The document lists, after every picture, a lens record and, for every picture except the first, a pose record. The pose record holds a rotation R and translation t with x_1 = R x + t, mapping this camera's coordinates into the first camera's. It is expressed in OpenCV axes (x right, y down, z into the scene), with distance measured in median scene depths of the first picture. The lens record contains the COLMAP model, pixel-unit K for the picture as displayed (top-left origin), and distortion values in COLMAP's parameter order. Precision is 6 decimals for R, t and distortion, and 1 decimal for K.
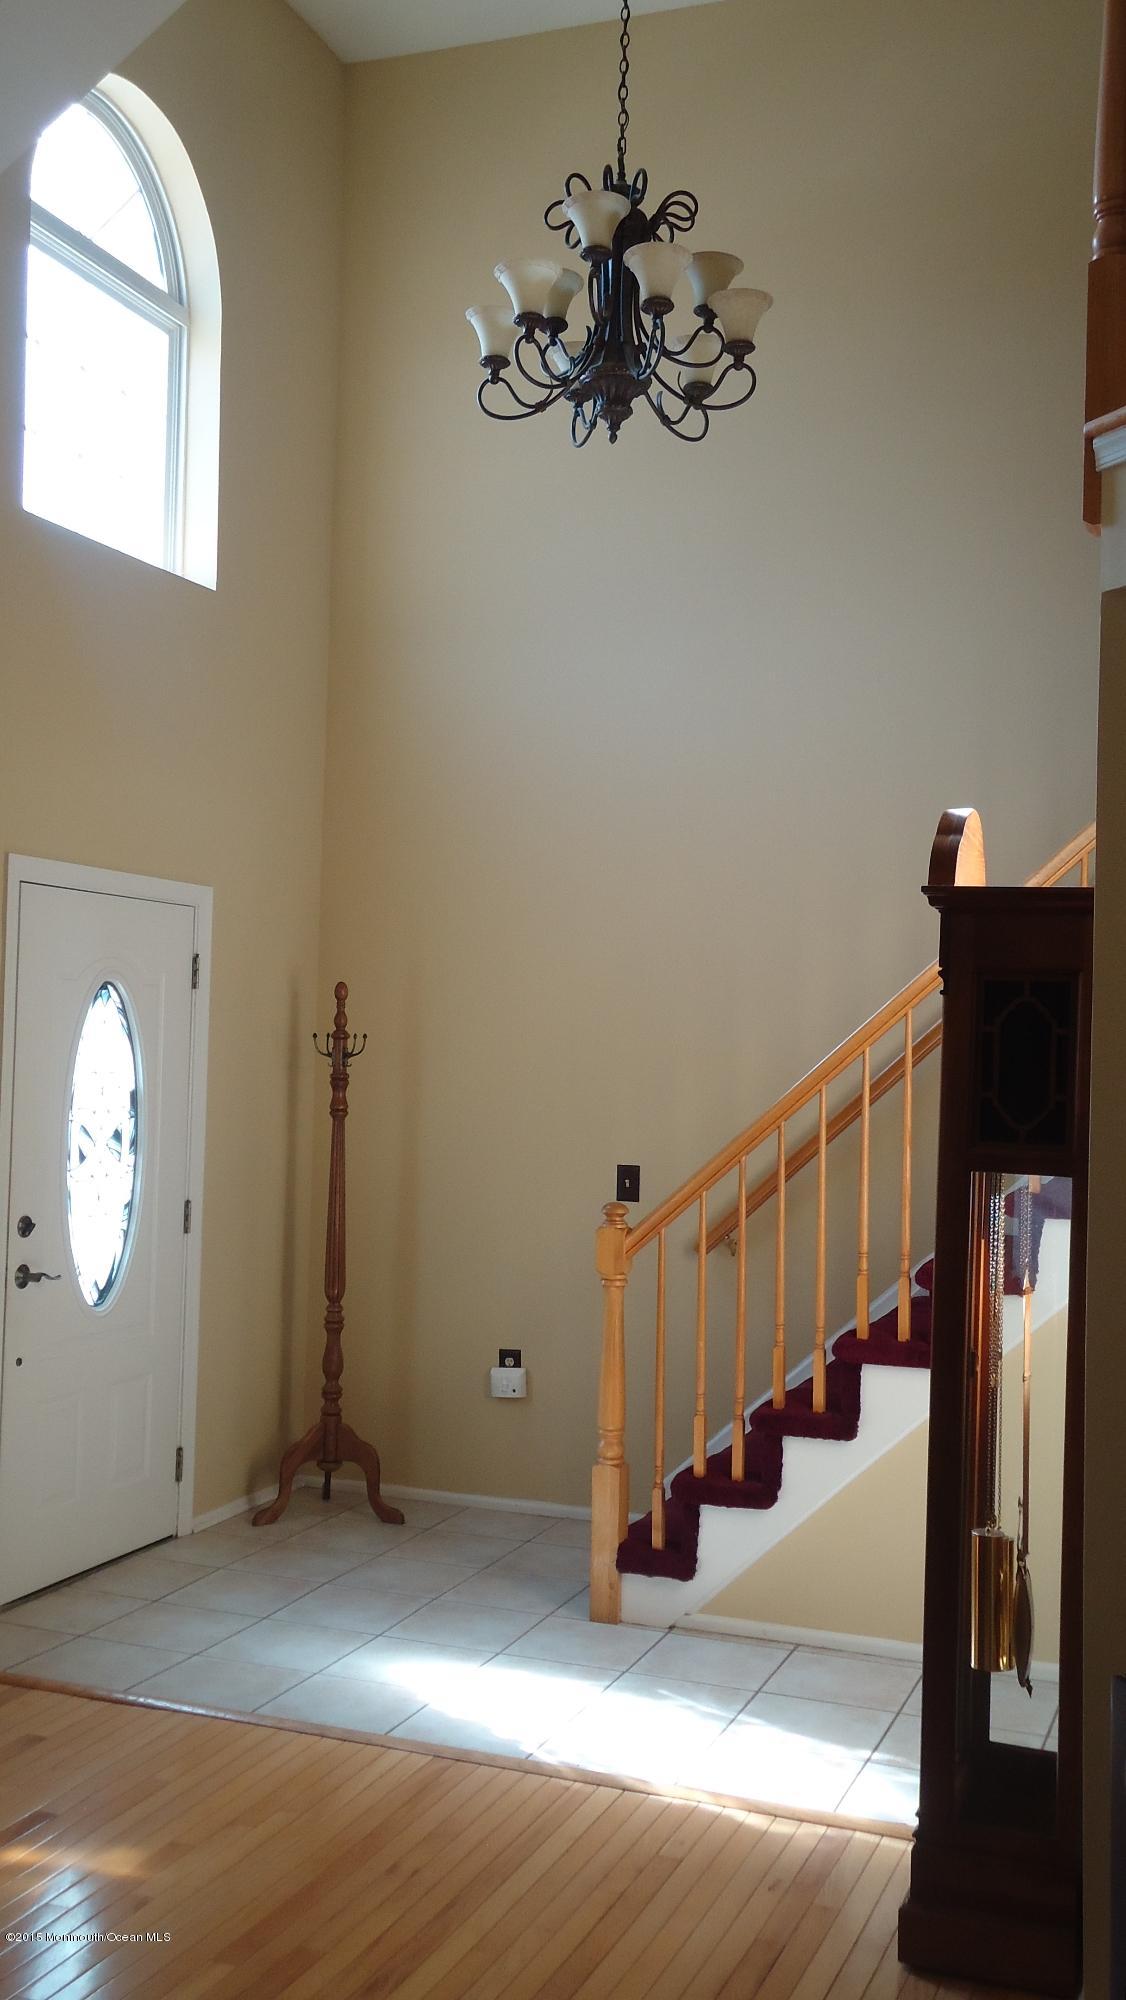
lens RADIAL K [[1921.5, 0, 563.0], [0, 1921.5, 1000.0], [0, 0, 1]] dist [0.063603, -0.001900]
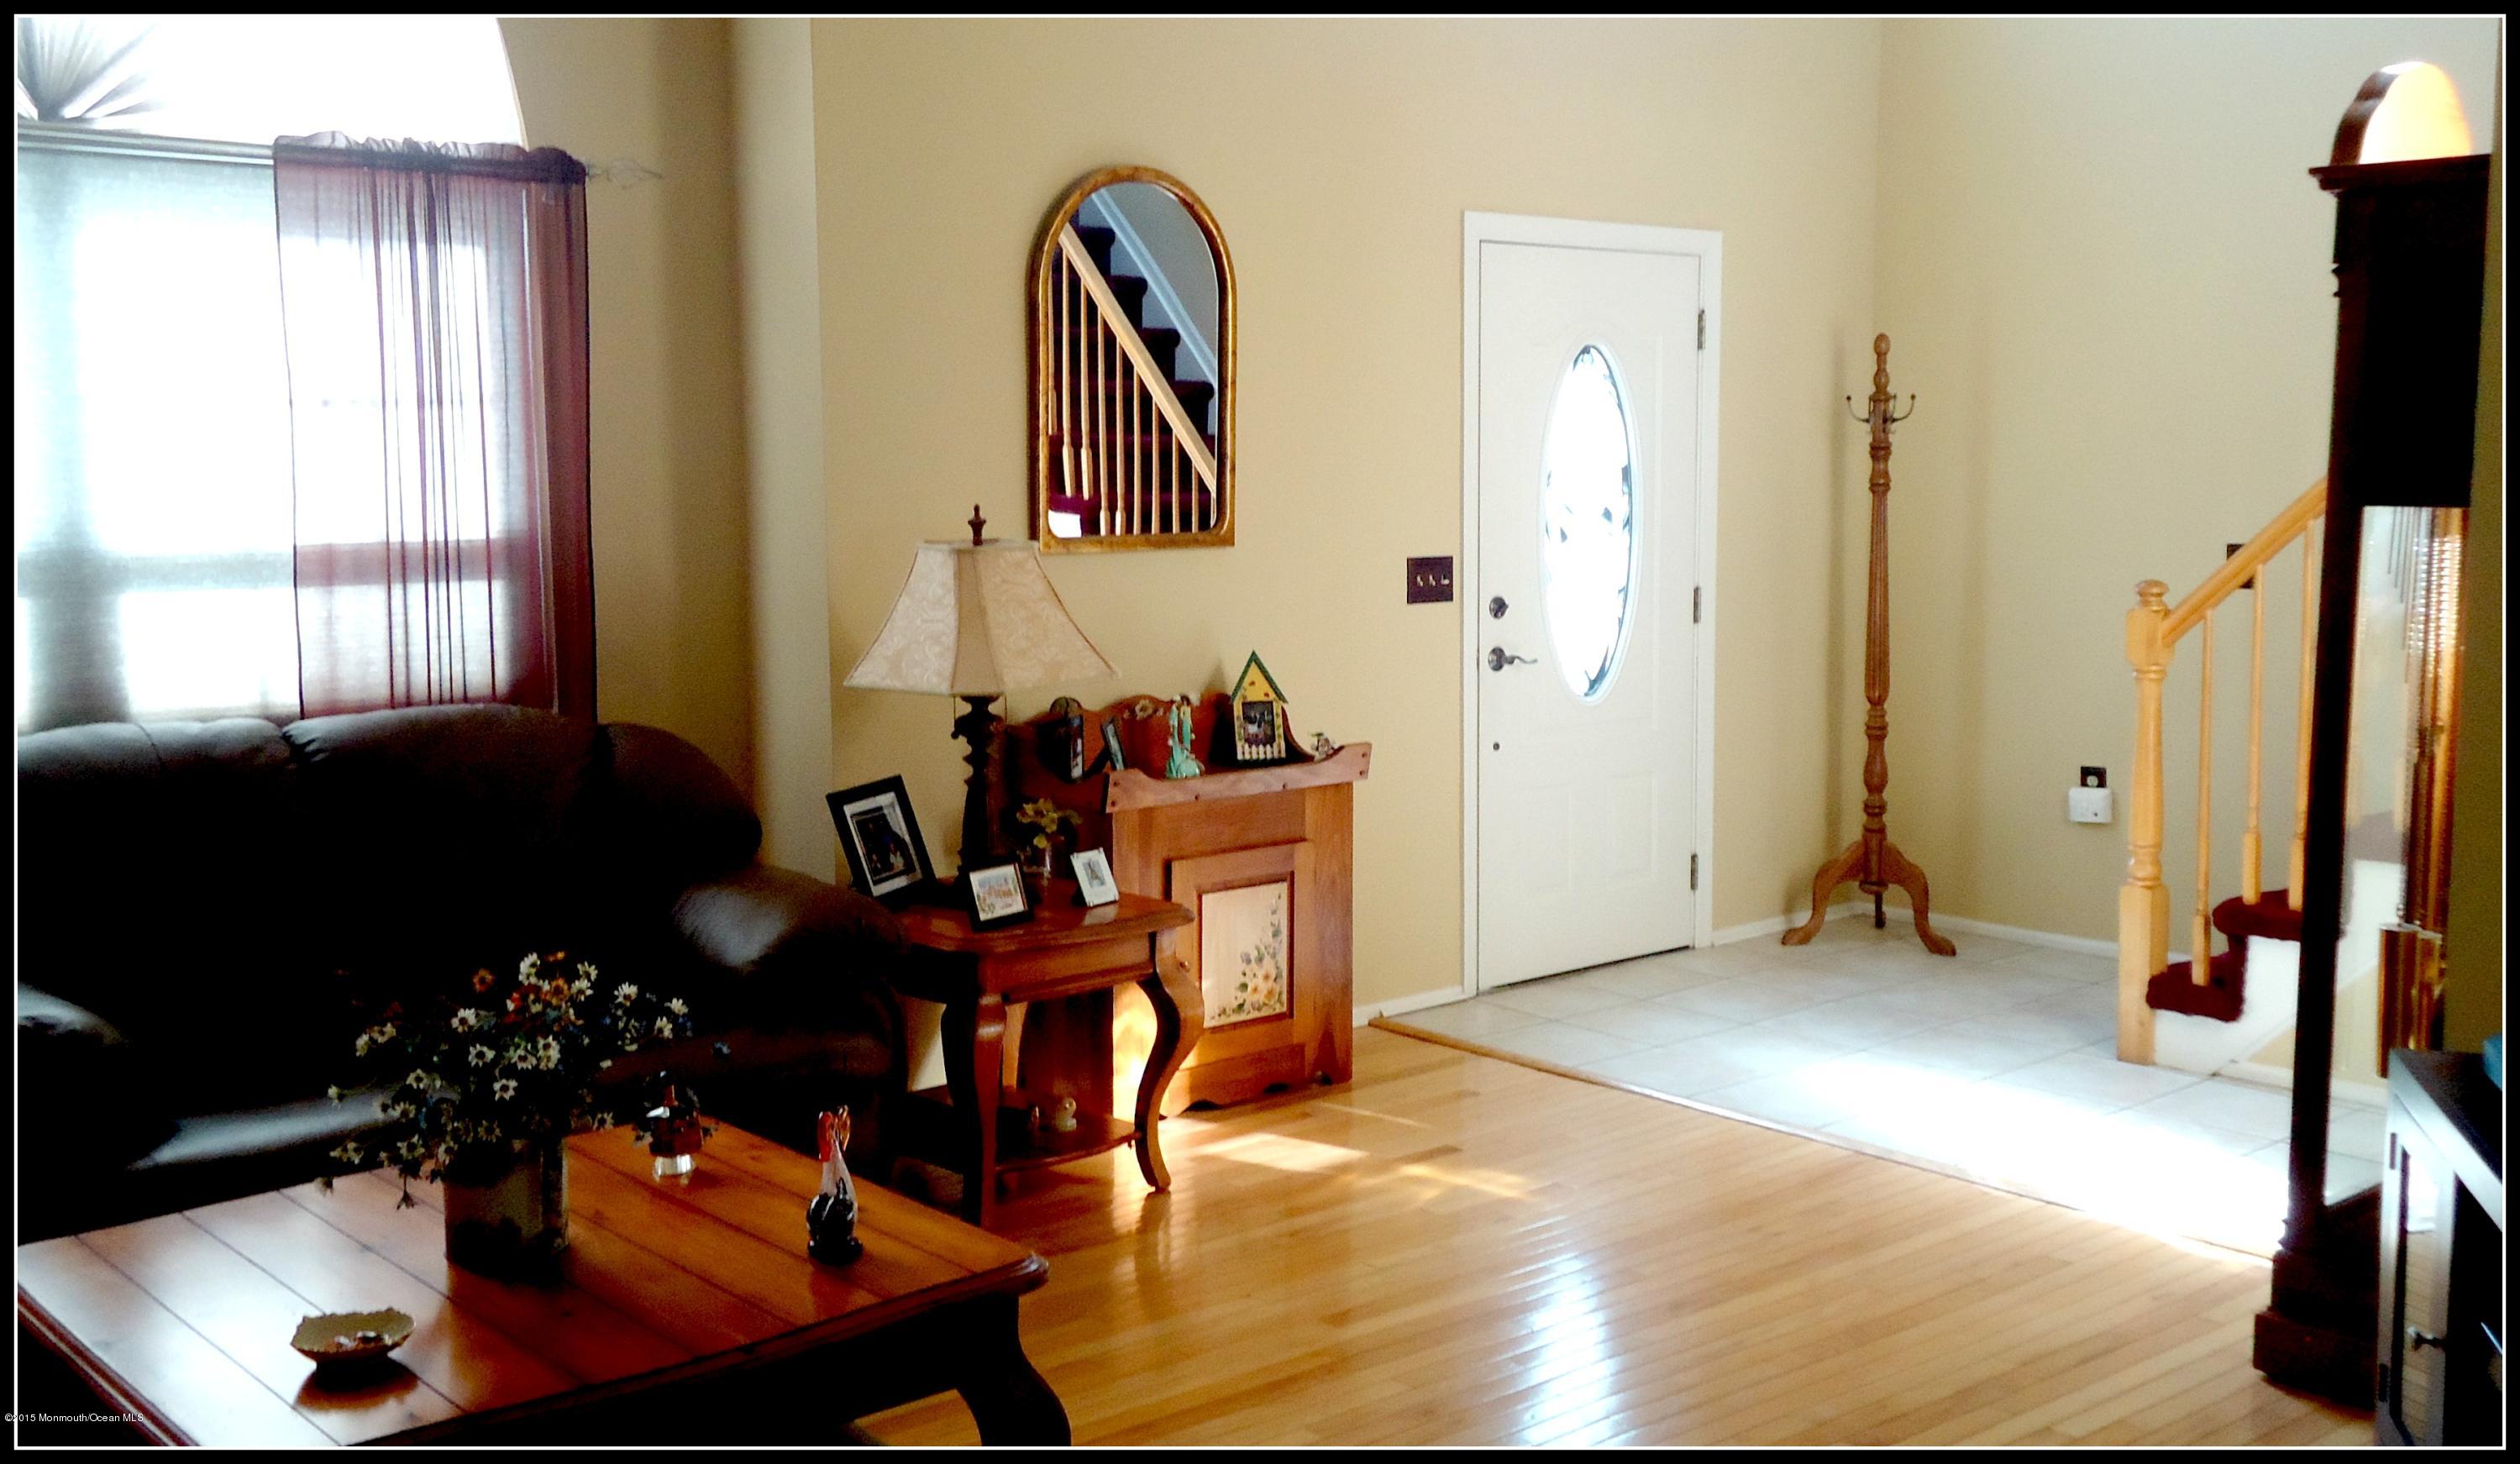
lens RADIAL K [[2409.2, 0, 1260.0], [0, 2409.2, 732.0], [0, 0, 1]] dist [0.015079, 0.003787]
pose [[0.883684, 0.024061, -0.467466, 0.161143], [0.041844, 0.990619, 0.130088, 0.016406], [0.466210, -0.134517, 0.874387, -0.097471]]
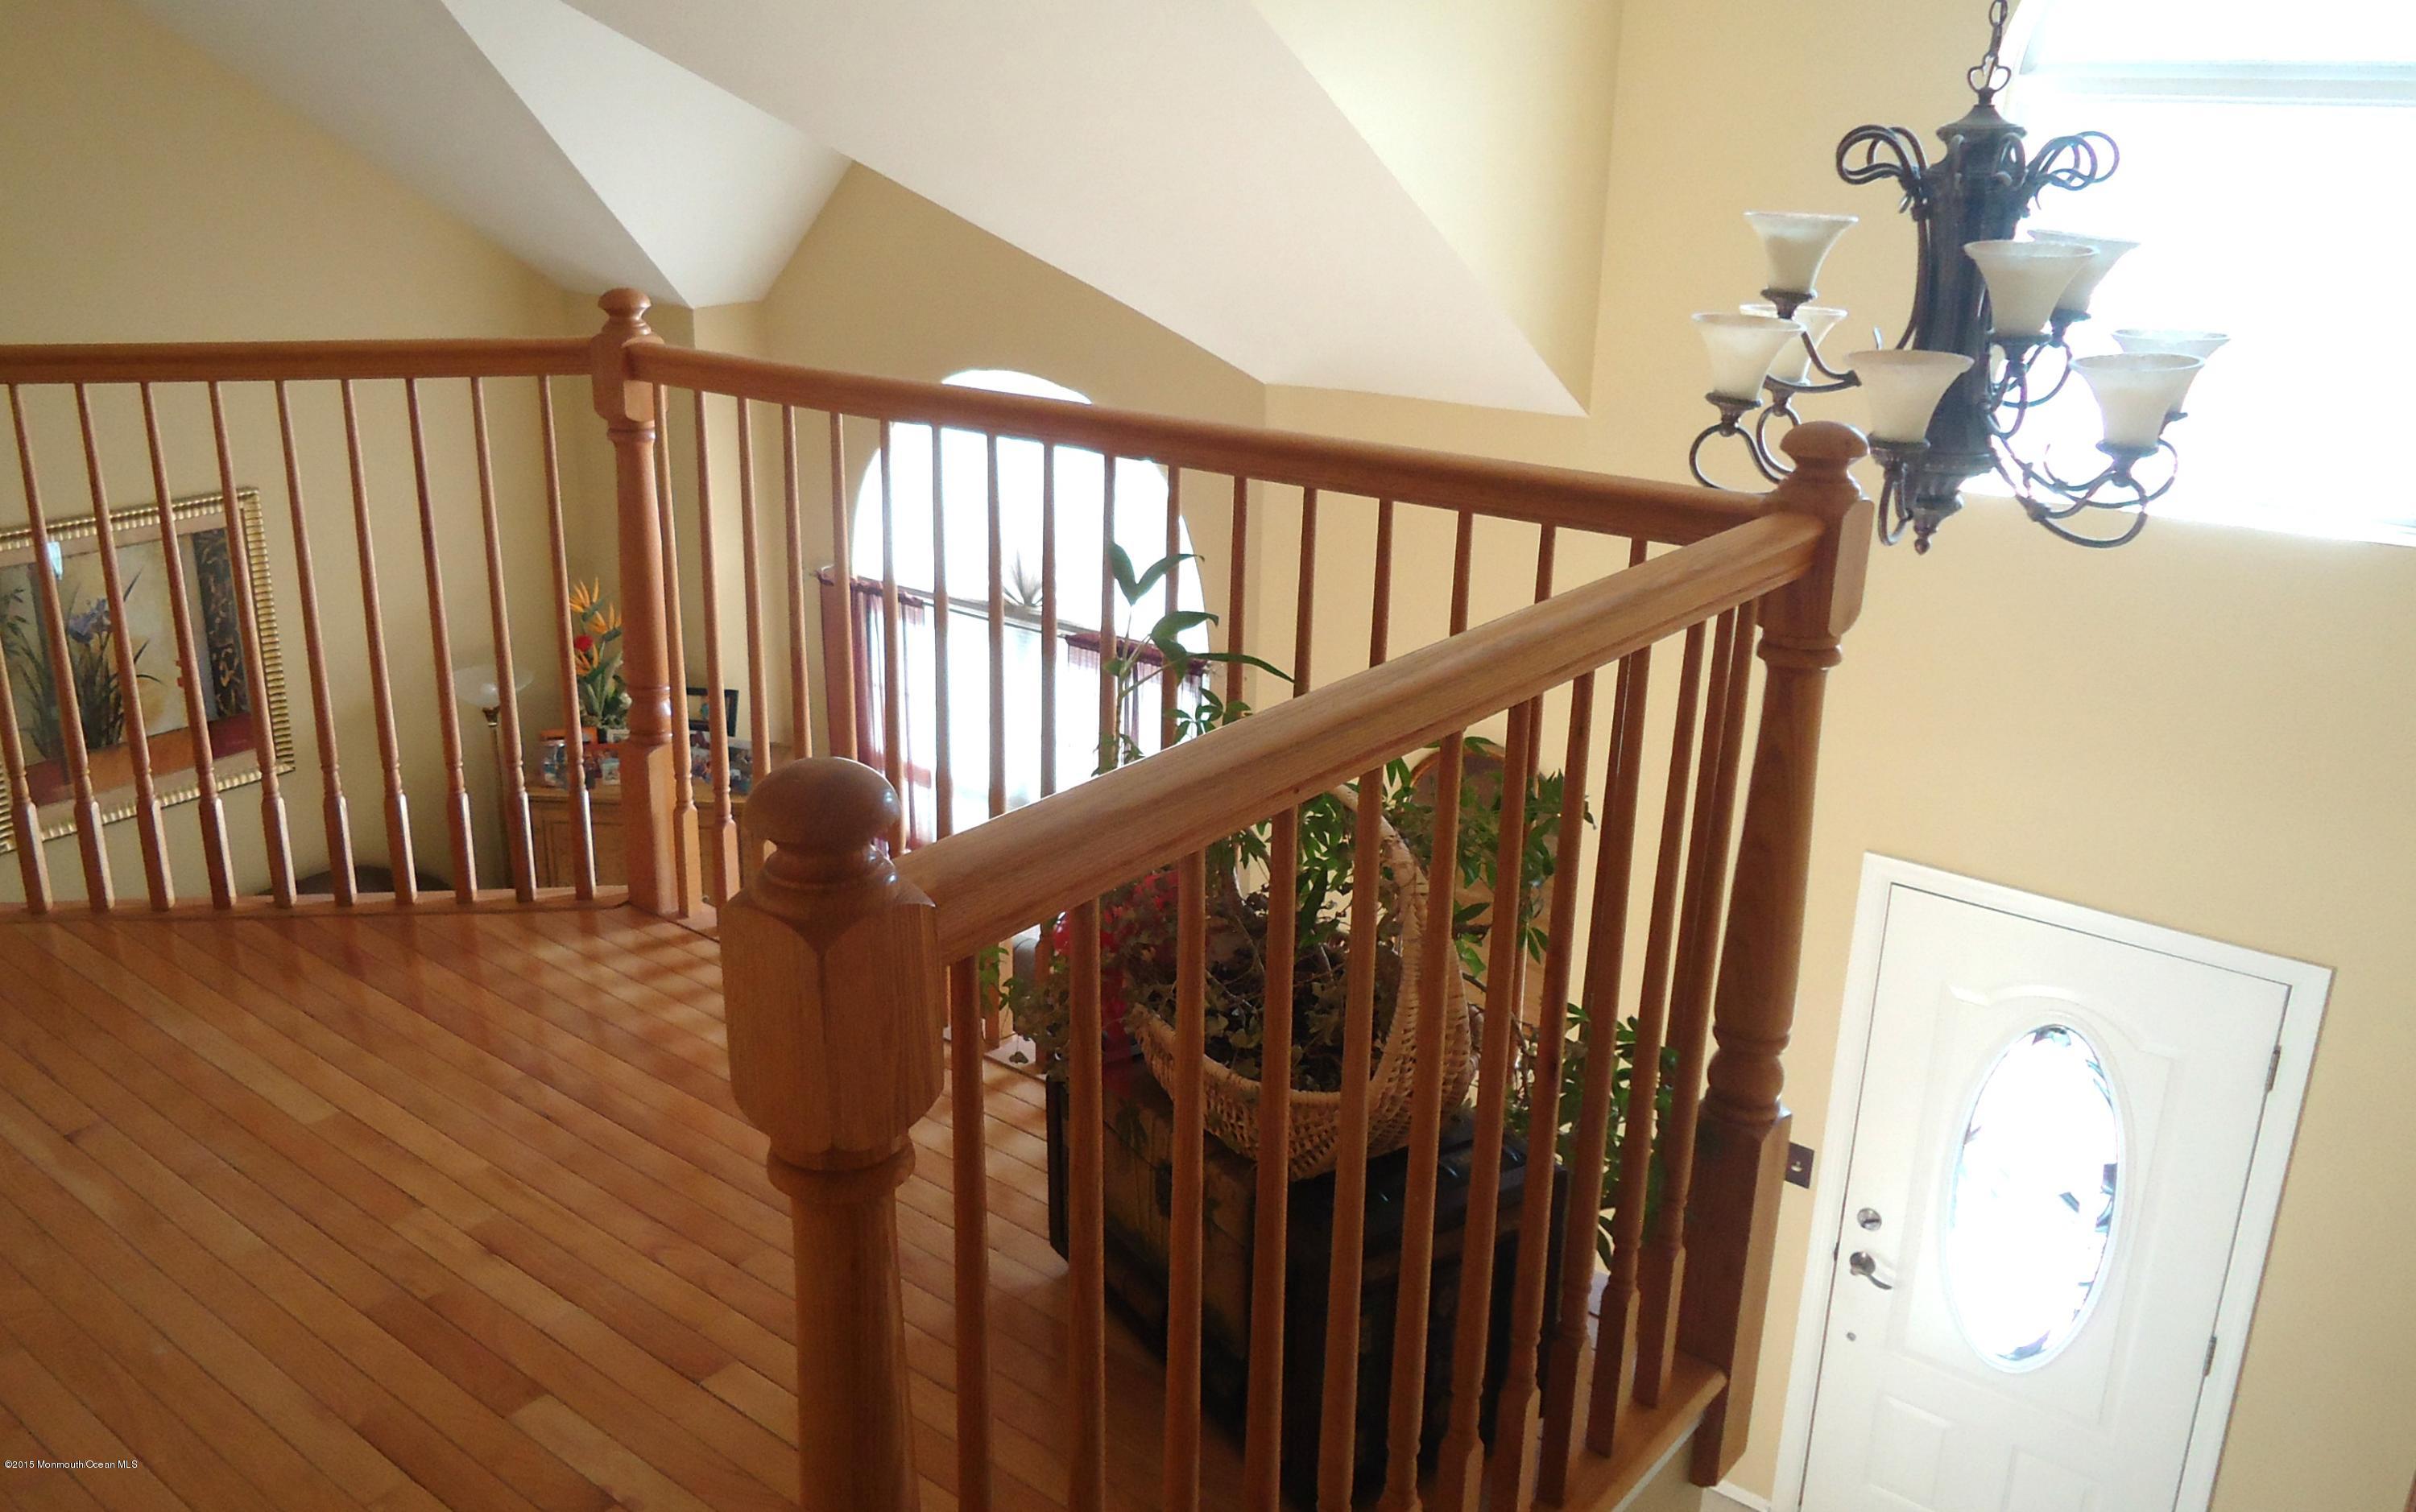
lens RADIAL K [[2032.4, 0, 1208.0], [0, 2032.4, 756.0], [0, 0, 1]] dist [0.005636, 0.003106]
pose [[-0.283555, 0.291709, -0.913511, 0.611182], [-0.012142, 0.951441, 0.307590, -0.372088], [0.958879, 0.098311, -0.266244, 0.846820]]
